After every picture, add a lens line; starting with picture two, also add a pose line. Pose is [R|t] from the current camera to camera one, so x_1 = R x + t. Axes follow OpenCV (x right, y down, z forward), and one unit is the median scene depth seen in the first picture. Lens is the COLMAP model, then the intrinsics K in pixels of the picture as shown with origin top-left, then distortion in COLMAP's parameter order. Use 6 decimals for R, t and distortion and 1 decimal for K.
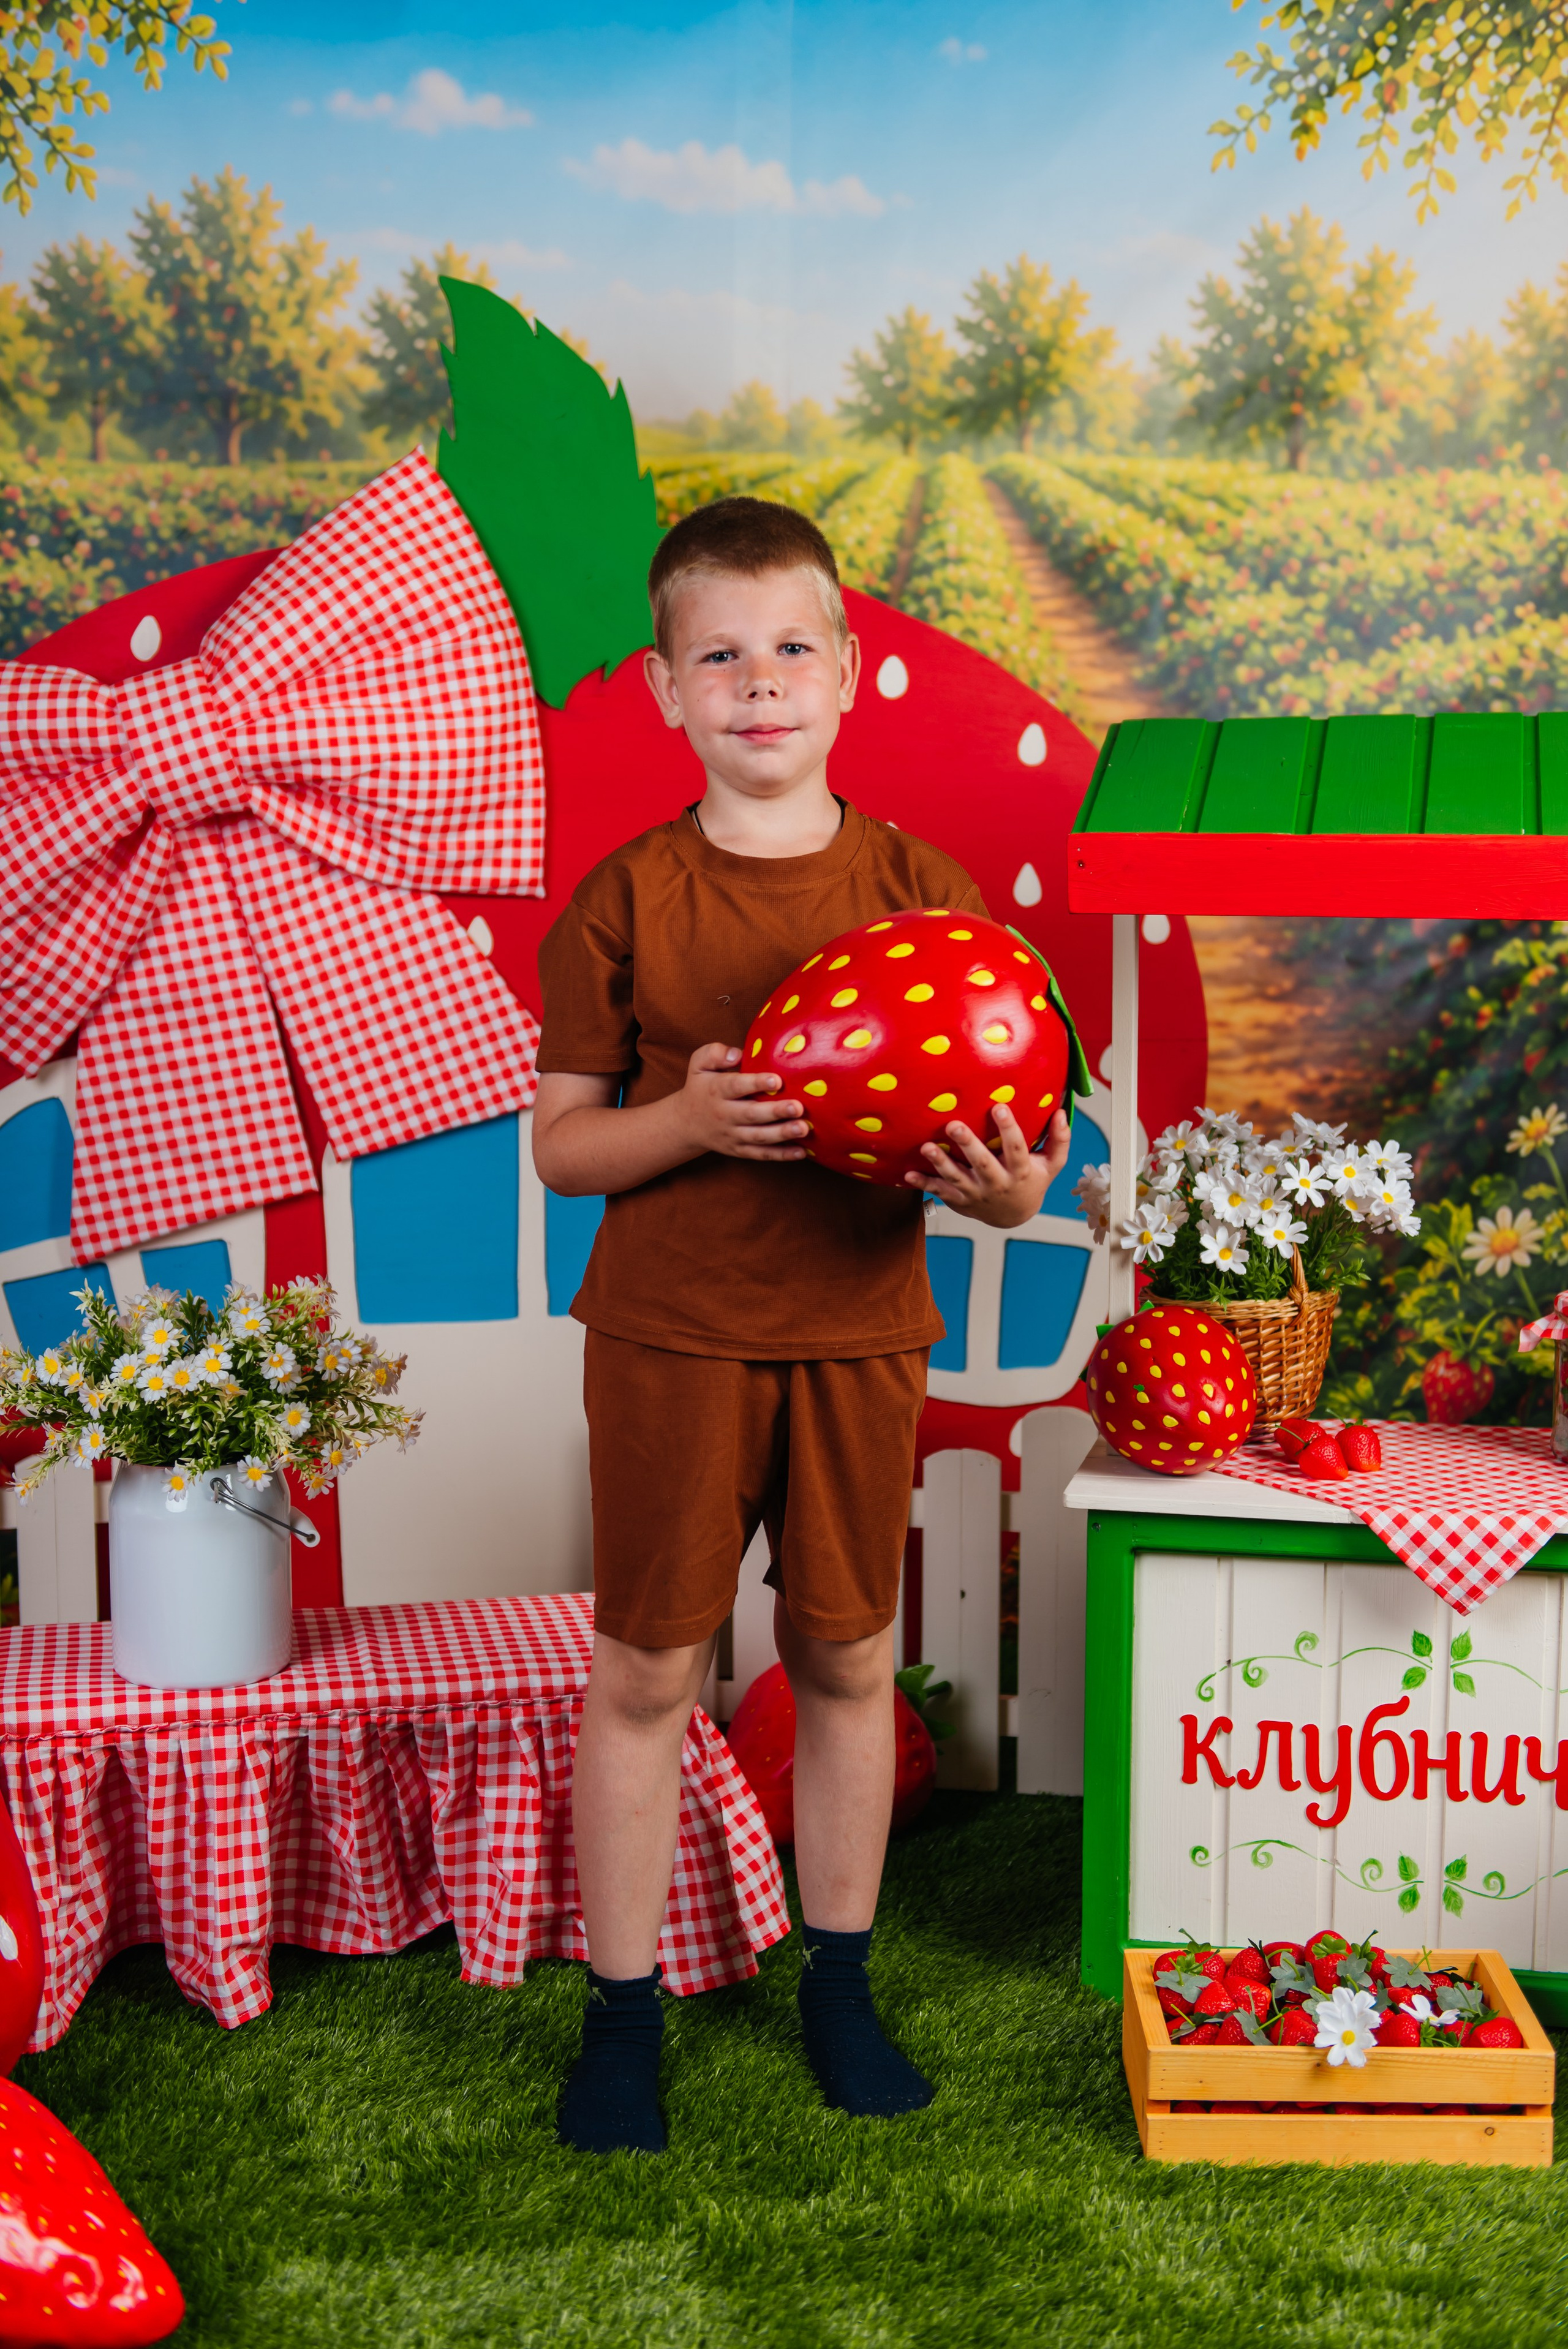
lens RADIAL K [[2998.9, 0, 796.3], [0, 2998.9, 1174.5], [0, 0, 1]] dist [0.008008, -0.004987]
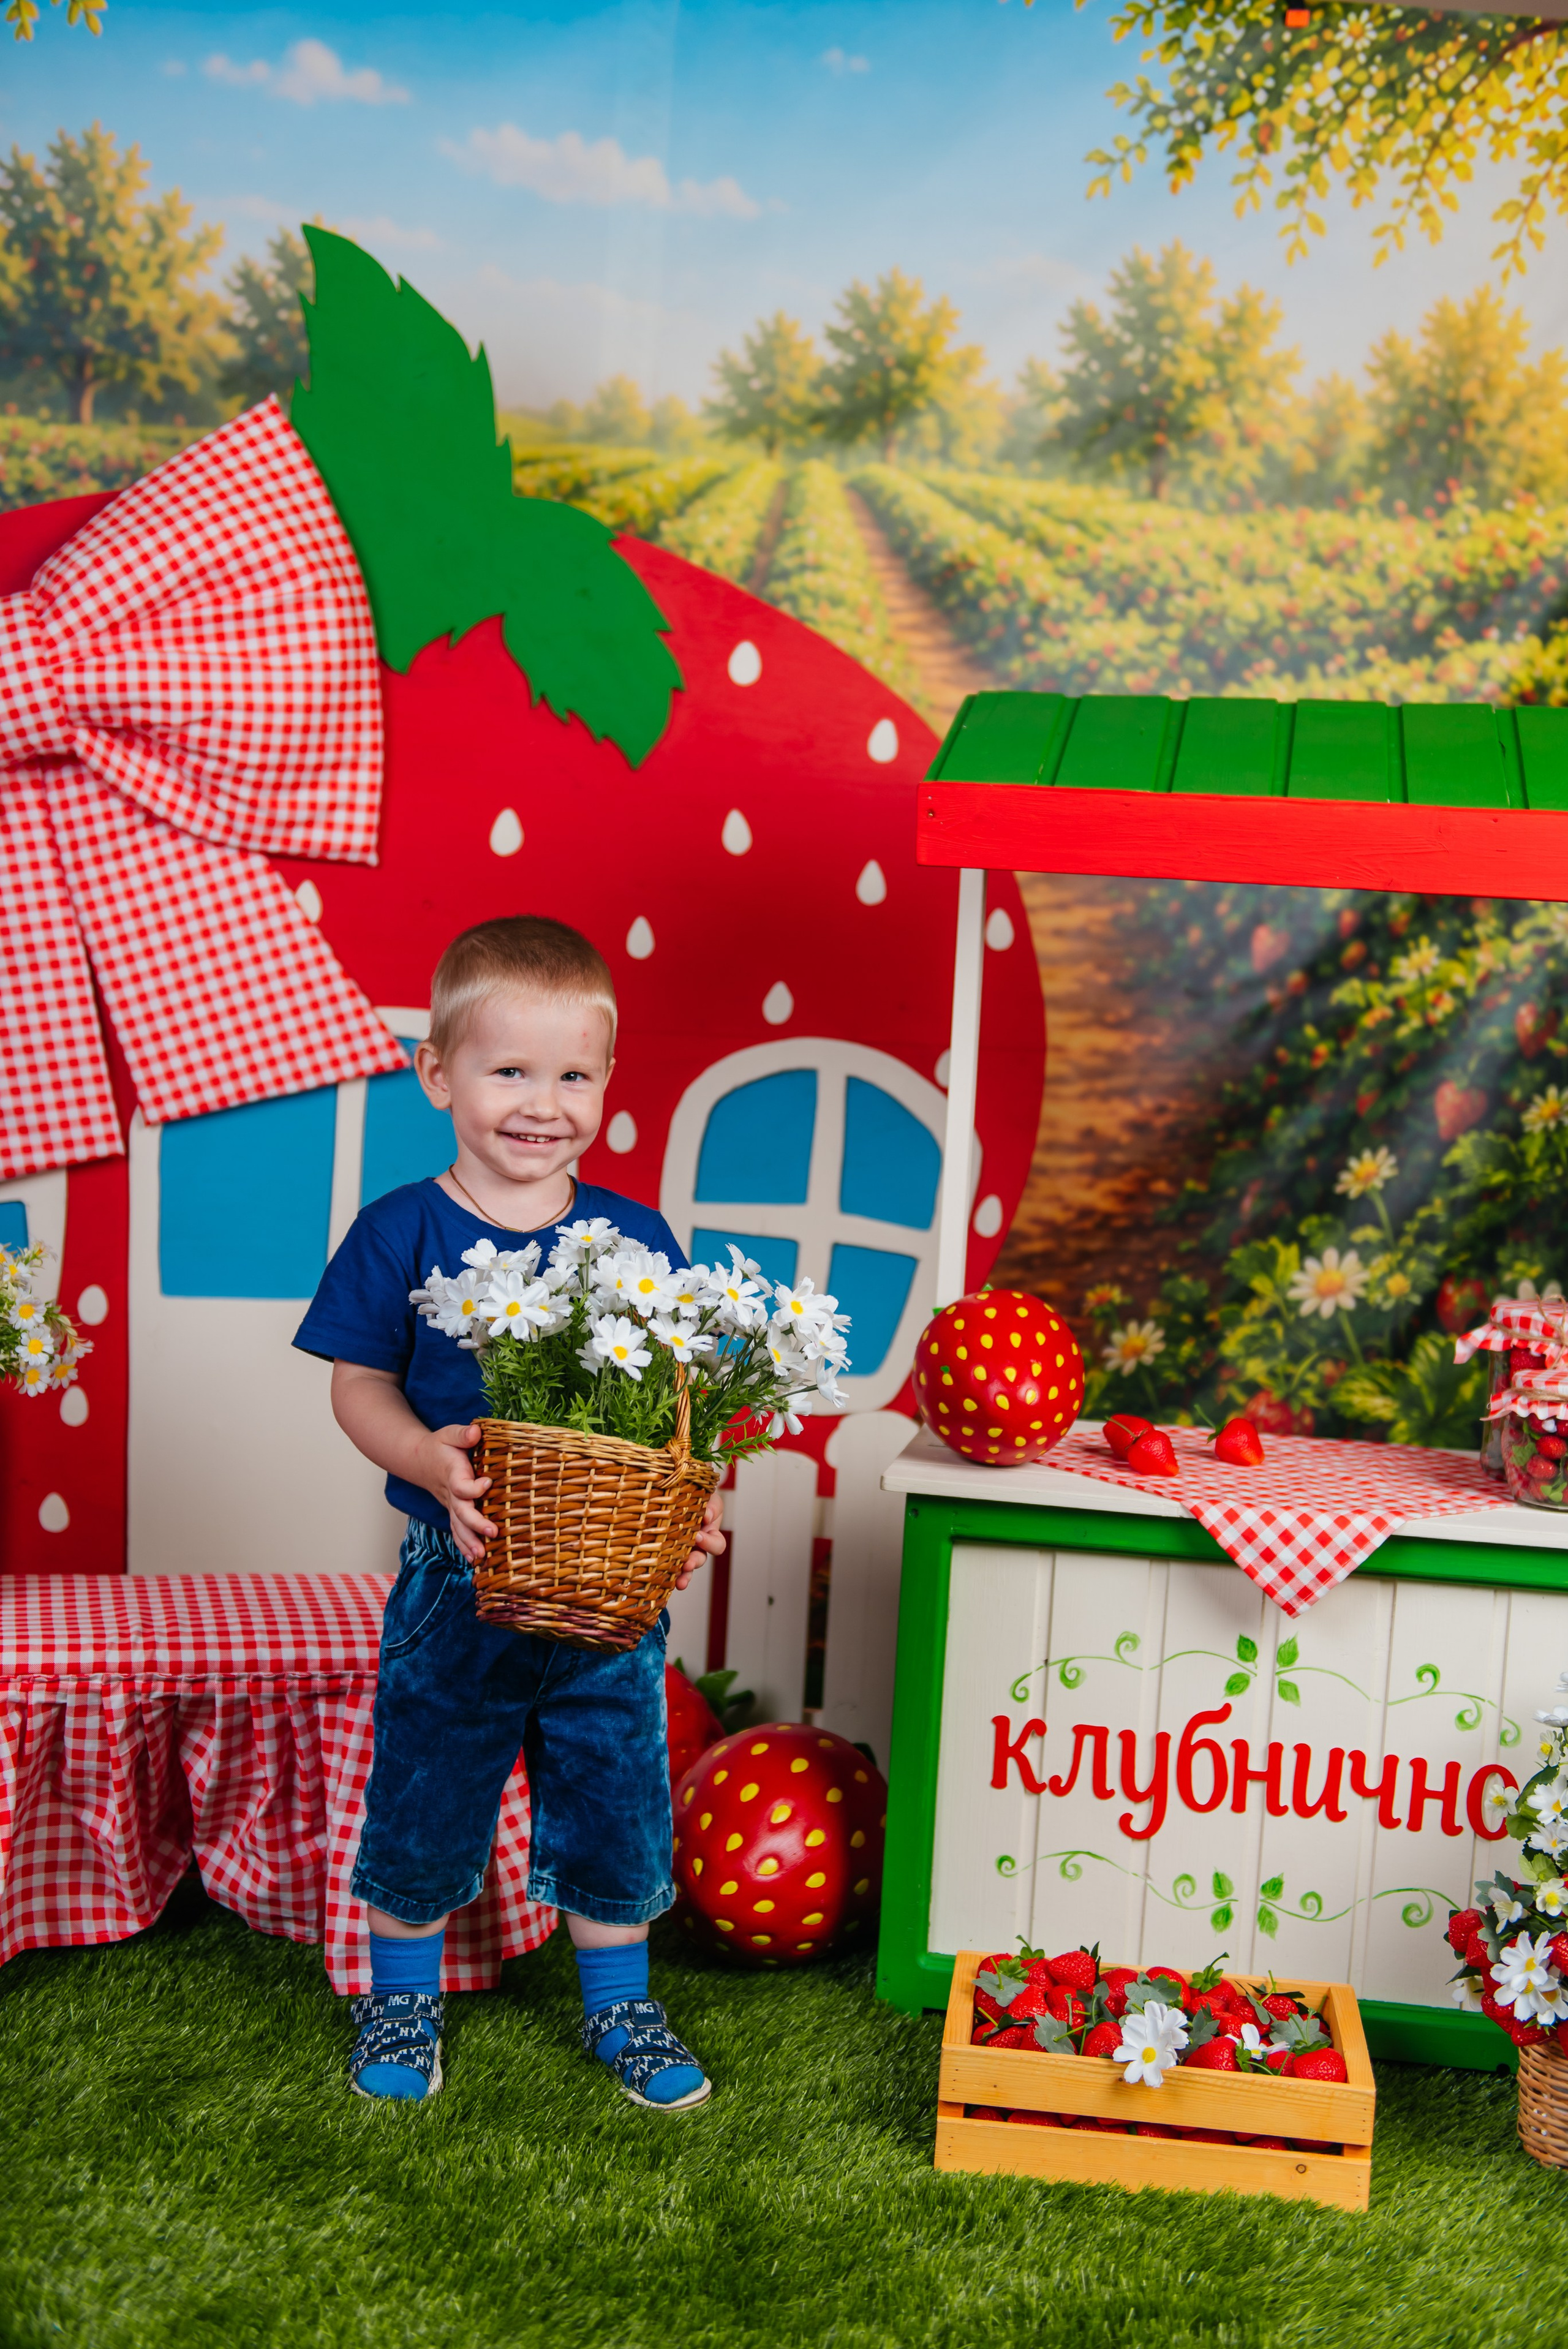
lens RADIAL K [[2834.4, 0, 790.7], [0, 2834.4, 1175.2], [0, 0, 1]] dist [0.004001, -0.000448]
pose [[0.997241, 0.050633, 0.054290, 0.005317], [-0.048317, 0.997899, -0.043169, 0.042543], [-0.056362, 0.040427, 0.997592, 0.081758]]
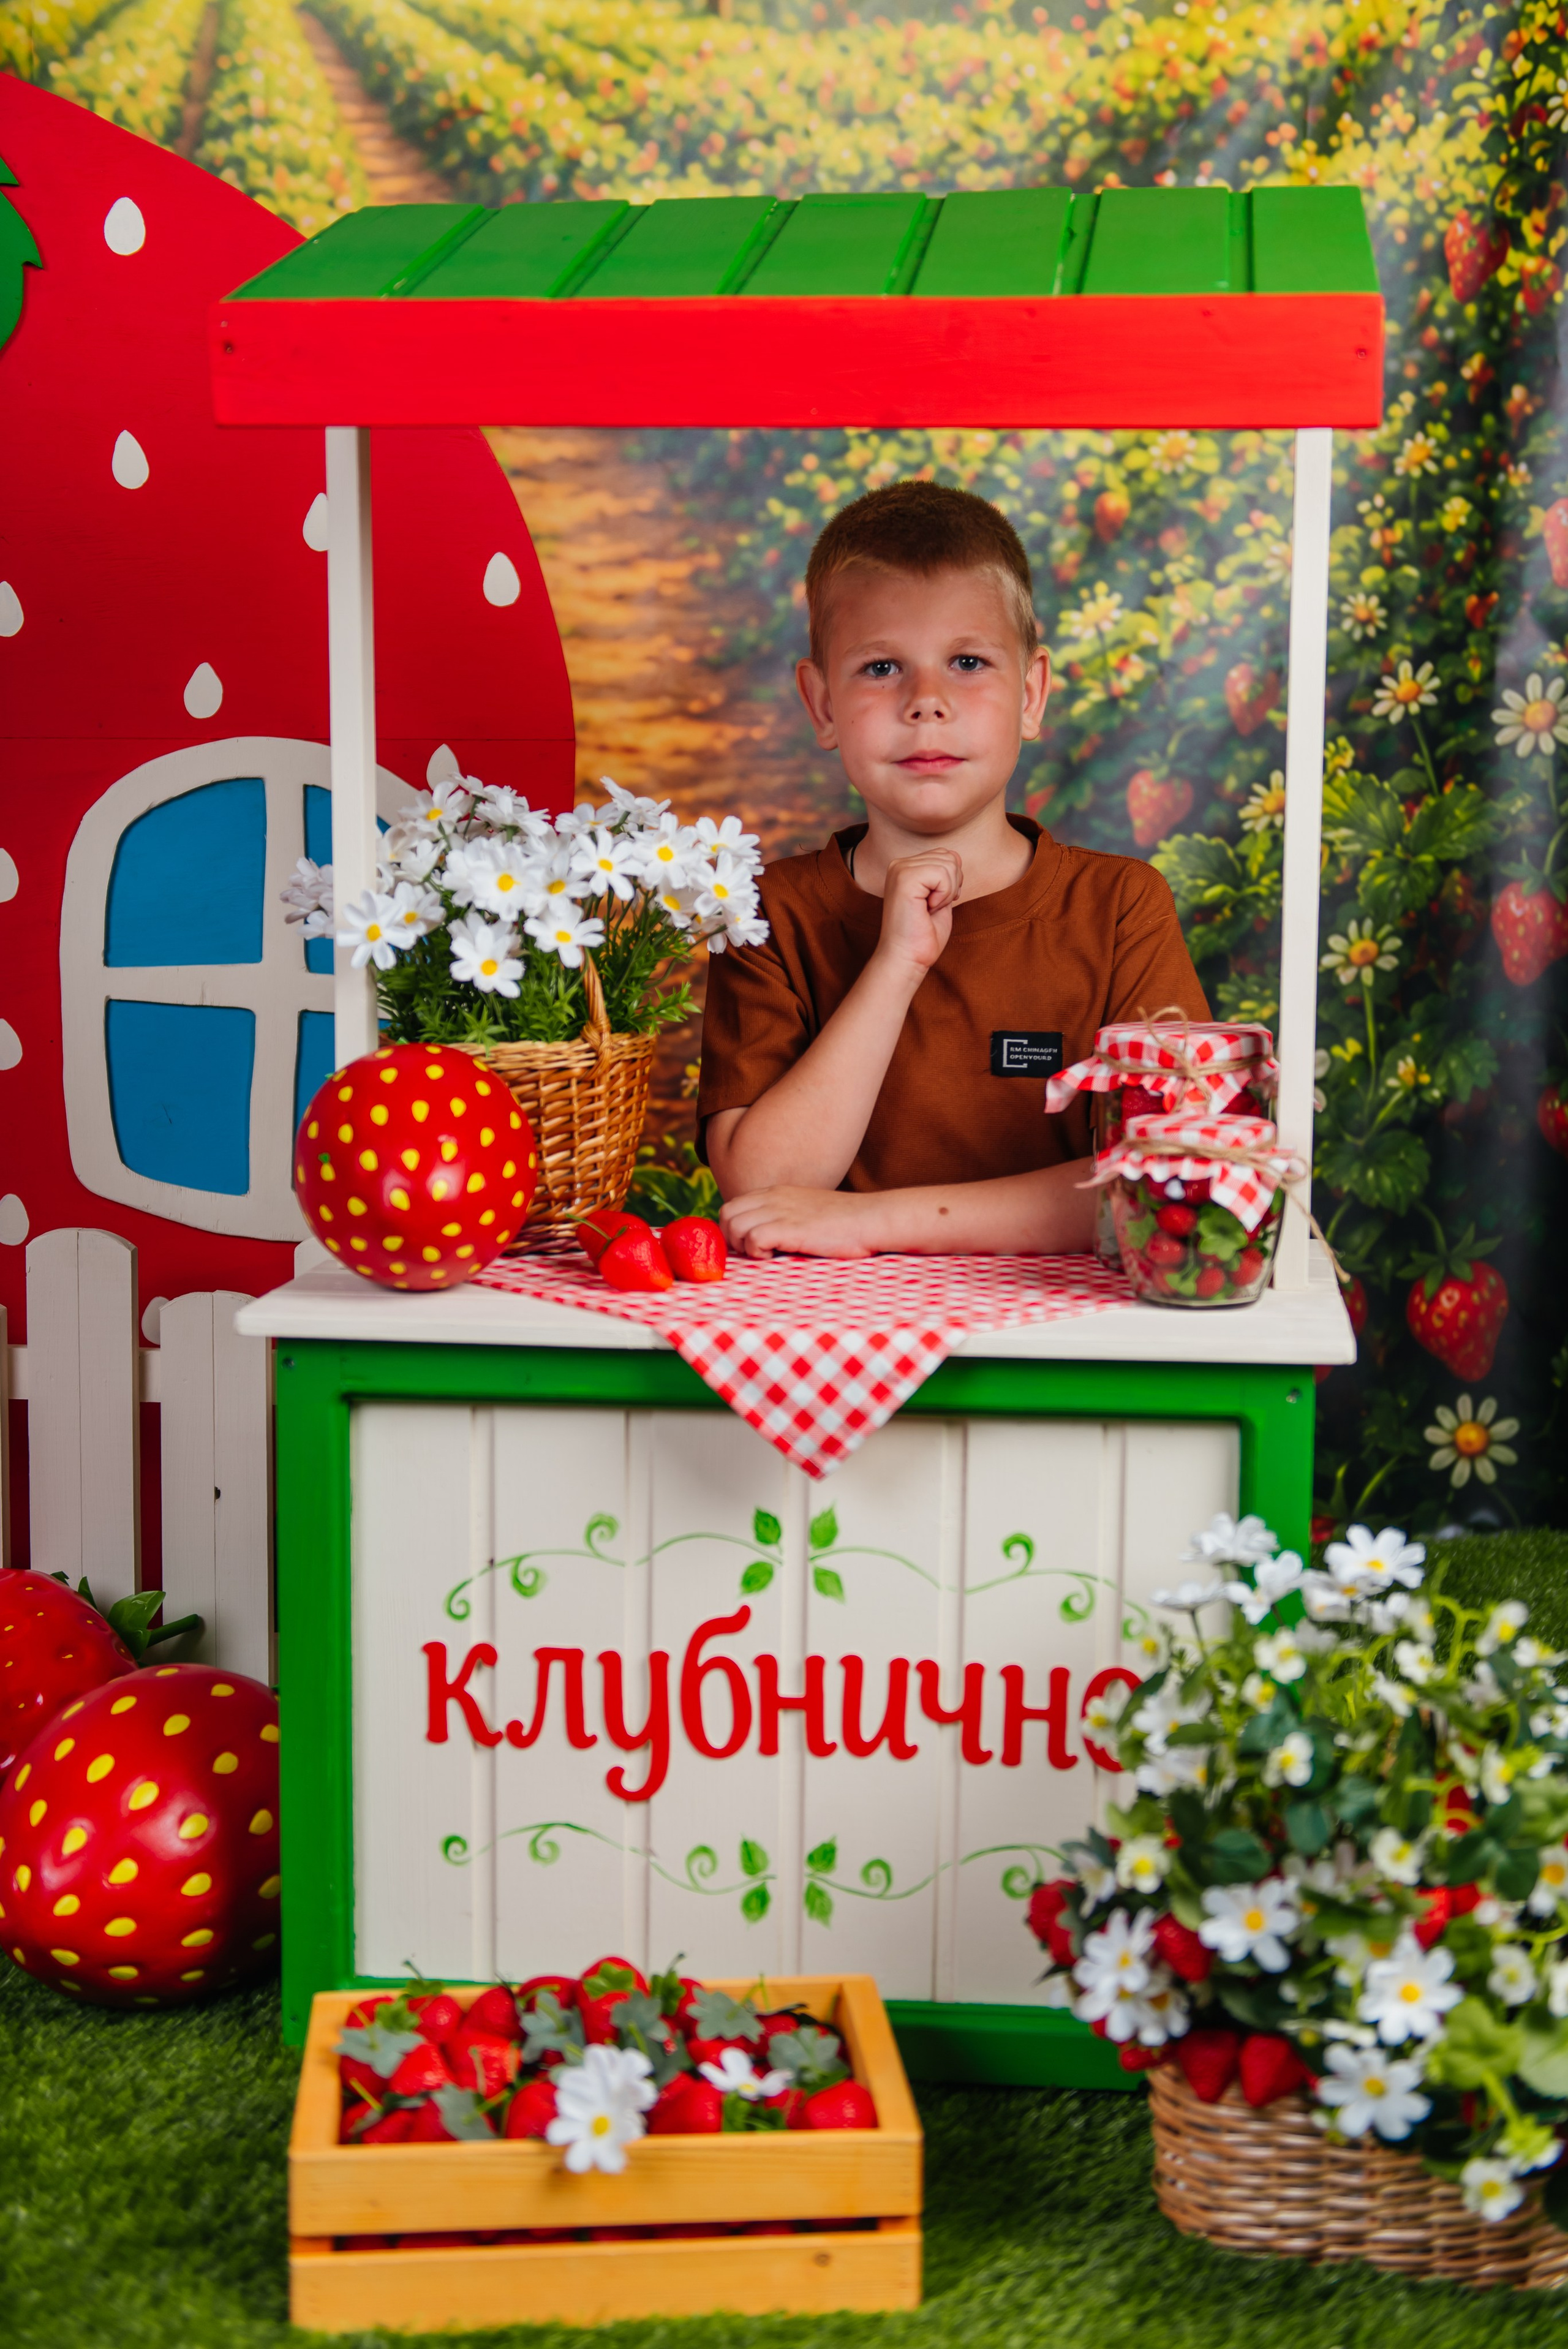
lens RADIAL K [[3142.6, 0, 813.6], [0, 3142.6, 1133.4], [0, 0, 1]] dist [-0.012517, 0.039144]
pose [[0.993748, -0.005775, 0.111495, 0.115142], [0.006038, 0.999980, -0.002019, 0.056637], [-0.111481, 0.002679, 0.993763, 0.240361]]
